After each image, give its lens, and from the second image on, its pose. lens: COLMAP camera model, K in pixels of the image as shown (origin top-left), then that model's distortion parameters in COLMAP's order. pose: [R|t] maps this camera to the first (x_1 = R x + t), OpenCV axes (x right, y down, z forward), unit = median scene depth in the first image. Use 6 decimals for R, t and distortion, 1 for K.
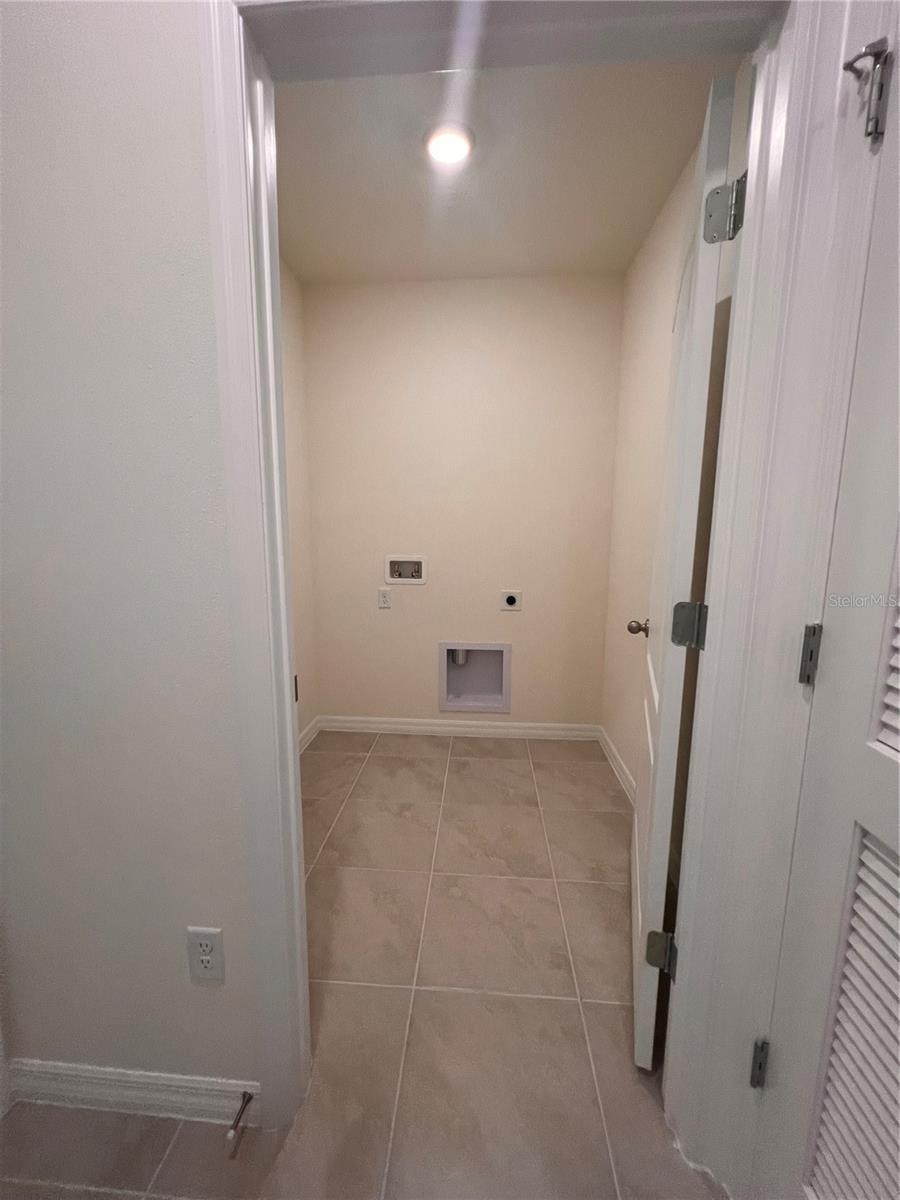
lens RADIAL K [[487.0, 0, 442.7], [0, 487.0, 600.8], [0, 0, 1]] dist [0.002548, 0.000400]
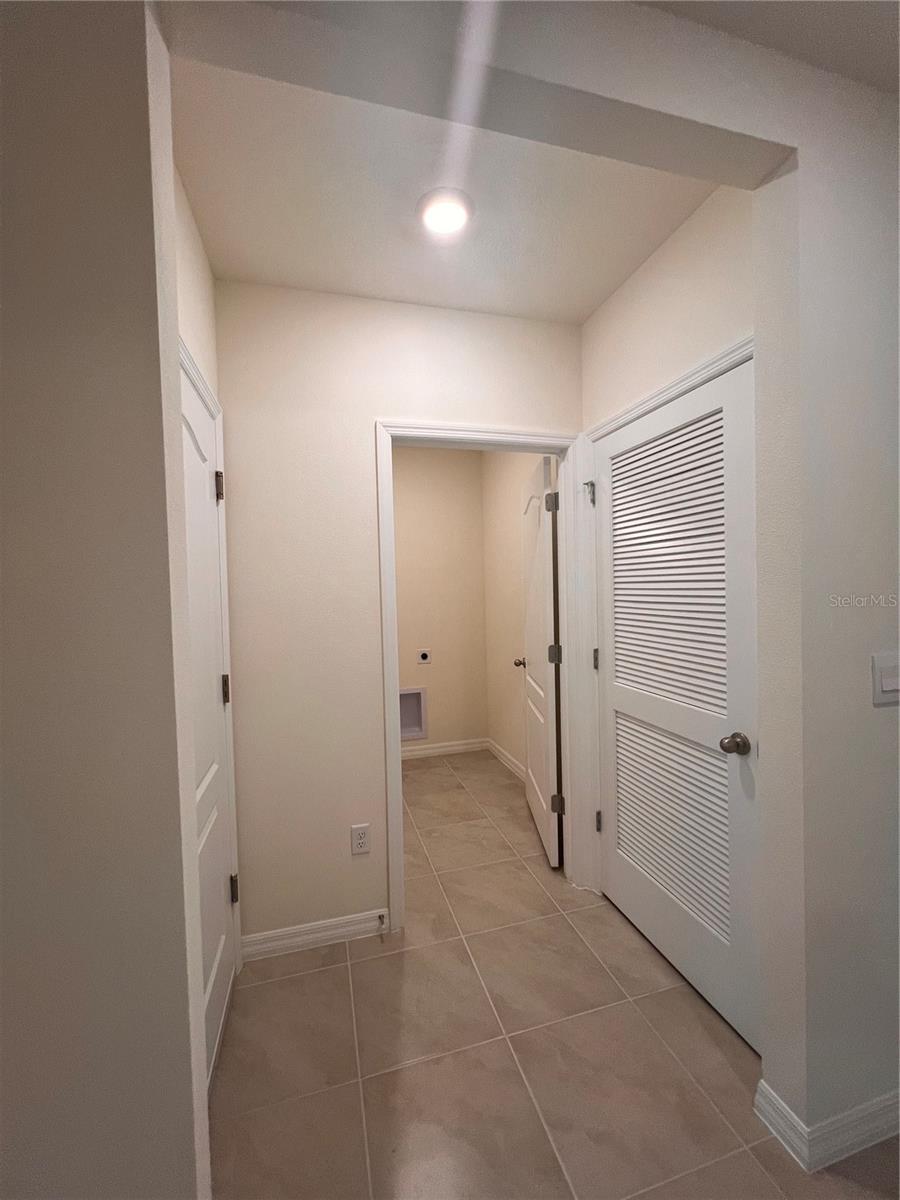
lens RADIAL K [[487.0, 0, 446.0], [0, 487.0, 596.7], [0, 0, 1]] dist [0.002548, 0.000400]
pose [[0.939928, -0.033186, 0.339756, -0.706292], [0.079631, 0.989121, -0.123684, 0.019608], [-0.331955, 0.143309, 0.932346, -0.972257]]
